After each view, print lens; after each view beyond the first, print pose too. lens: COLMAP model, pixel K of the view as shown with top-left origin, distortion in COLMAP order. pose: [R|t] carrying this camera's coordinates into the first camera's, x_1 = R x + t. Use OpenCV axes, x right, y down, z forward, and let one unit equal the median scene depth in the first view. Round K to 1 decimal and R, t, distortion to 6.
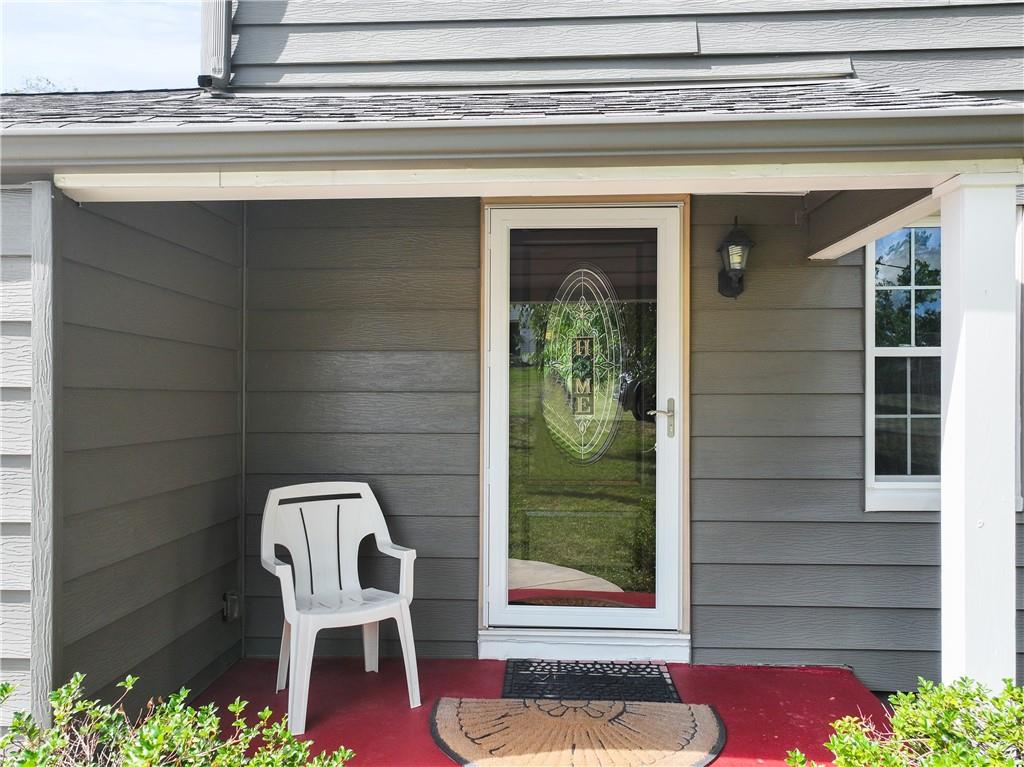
lens RADIAL K [[724.7, 0, 517.2], [0, 724.7, 402.8], [0, 0, 1]] dist [-0.005196, 0.006017]
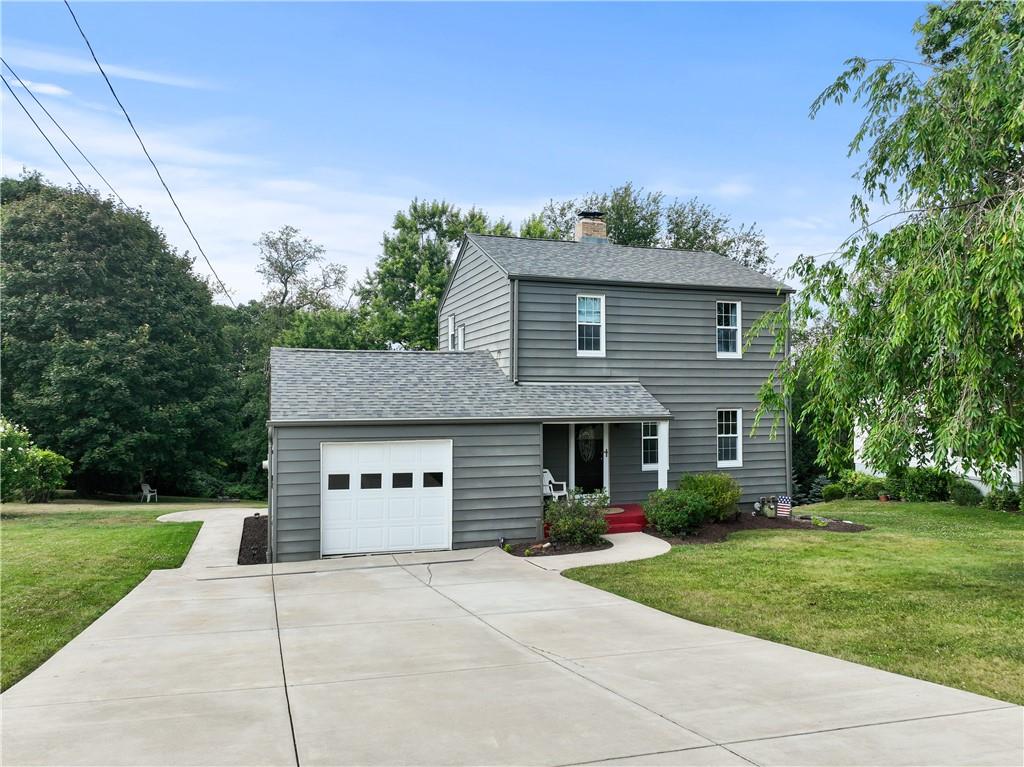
lens RADIAL K [[724.7, 0, 517.2], [0, 724.7, 402.8], [0, 0, 1]] dist [-0.005196, 0.006017]
pose [[0.934486, -0.004870, 0.355966, -2.038208], [0.007319, 0.999958, -0.005534, -0.289925], [-0.355924, 0.007776, 0.934483, -3.256246]]
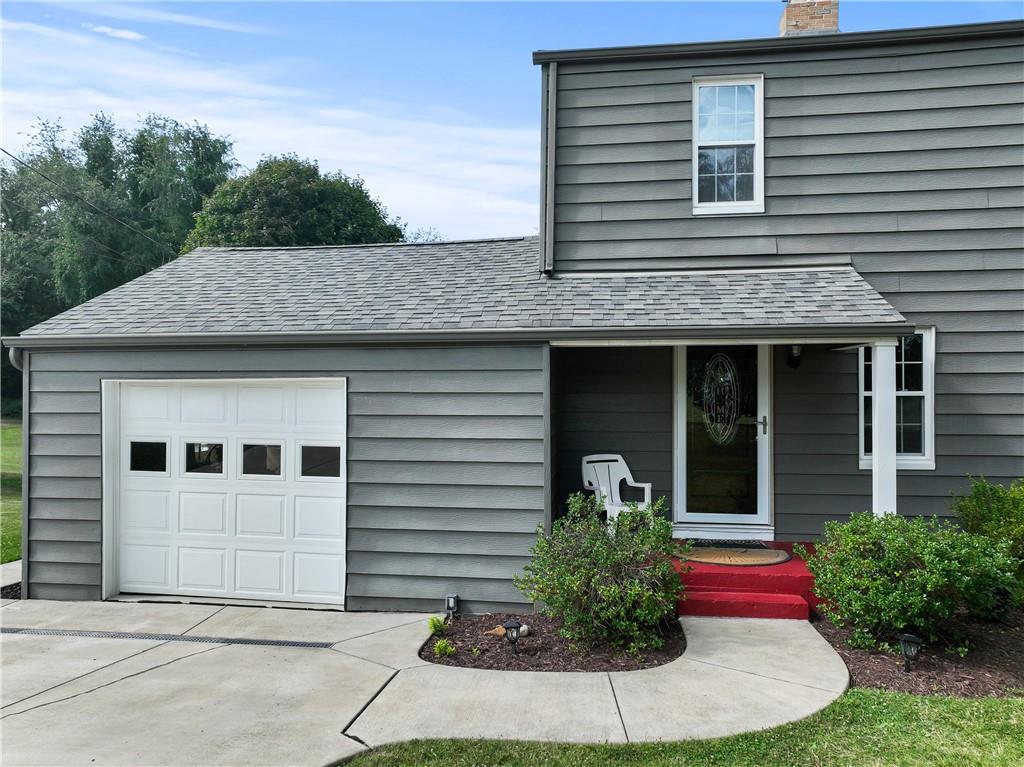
lens RADIAL K [[724.7, 0, 517.2], [0, 724.7, 402.8], [0, 0, 1]] dist [-0.005196, 0.006017]
pose [[0.994985, -0.001386, -0.100011, -0.301327], [0.000456, 0.999956, -0.009317, -0.026104], [0.100019, 0.009224, 0.994943, -1.205247]]
